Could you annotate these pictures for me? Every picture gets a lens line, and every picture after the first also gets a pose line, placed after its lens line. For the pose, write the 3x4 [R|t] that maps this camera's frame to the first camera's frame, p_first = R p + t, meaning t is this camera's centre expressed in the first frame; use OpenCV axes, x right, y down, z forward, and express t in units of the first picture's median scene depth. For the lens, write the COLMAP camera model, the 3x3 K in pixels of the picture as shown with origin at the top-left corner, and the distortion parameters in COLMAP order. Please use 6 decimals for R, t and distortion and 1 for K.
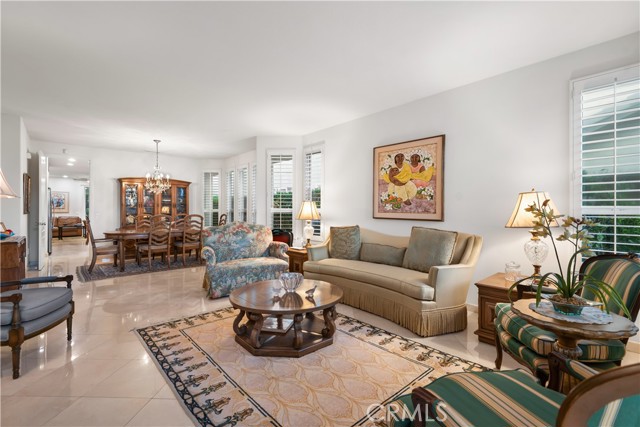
lens RADIAL K [[286.4, 0, 324.7], [0, 286.4, 209.9], [0, 0, 1]] dist [0.023189, -0.009247]
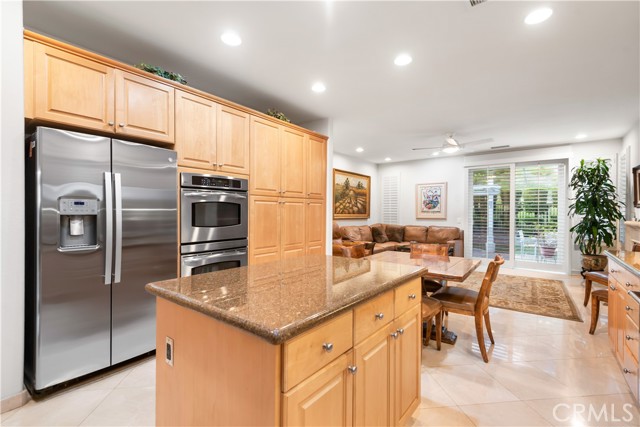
lens RADIAL K [[286.4, 0, 319.6], [0, 286.4, 214.1], [0, 0, 1]] dist [0.023189, -0.009247]
pose [[0.148881, 0.010766, -0.988797, -0.528071], [-0.007709, 0.999923, 0.009726, -0.006209], [0.988825, 0.006175, 0.148952, 0.964946]]
